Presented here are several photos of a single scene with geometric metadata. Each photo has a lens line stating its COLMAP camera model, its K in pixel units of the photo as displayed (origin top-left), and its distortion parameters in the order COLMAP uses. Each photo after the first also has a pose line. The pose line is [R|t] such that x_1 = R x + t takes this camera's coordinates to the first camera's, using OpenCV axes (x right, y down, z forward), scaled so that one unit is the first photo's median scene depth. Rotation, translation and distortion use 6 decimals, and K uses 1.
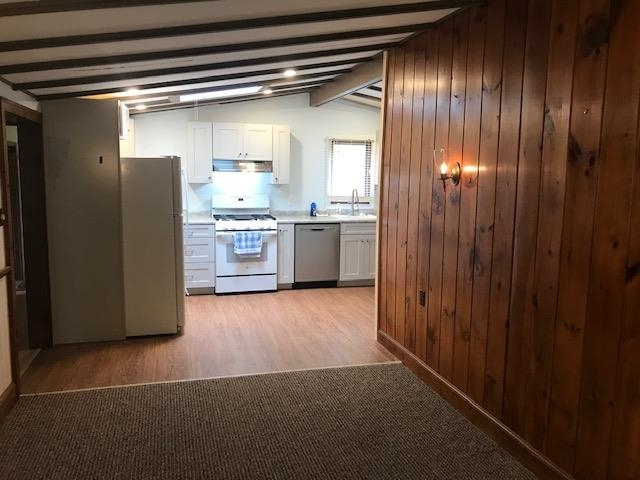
lens RADIAL K [[531.1, 0, 320.0], [0, 531.1, 240.0], [0, 0, 1]] dist [0.104738, -0.000109]
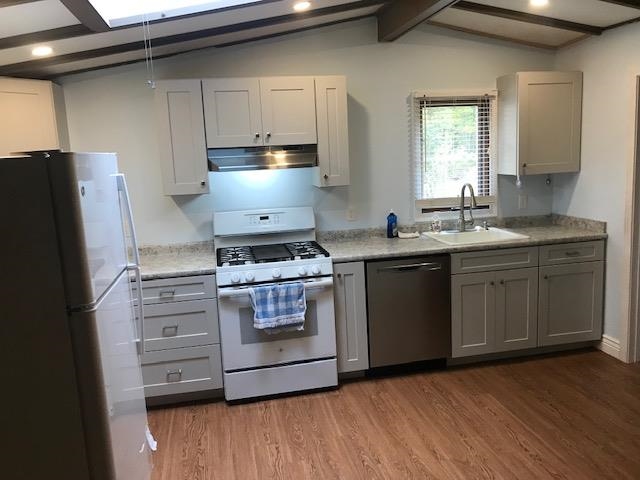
lens RADIAL K [[528.7, 0, 320.0], [0, 528.7, 240.0], [0, 0, 1]] dist [0.007798, 0.000468]
pose [[0.995306, -0.051312, -0.082054, -0.048184], [0.054274, 0.997937, 0.034285, -0.071294], [0.080126, -0.038578, 0.996038, 0.472033]]
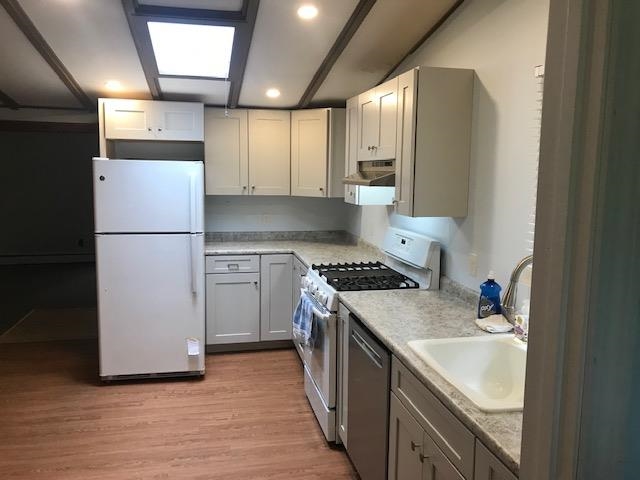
lens RADIAL K [[528.7, 0, 320.0], [0, 528.7, 240.0], [0, 0, 1]] dist [0.007798, 0.000468]
pose [[-0.060881, 0.115644, -0.991423, 0.345206], [-0.149188, 0.981054, 0.123596, -0.130259], [0.986933, 0.155433, -0.042475, 0.979375]]
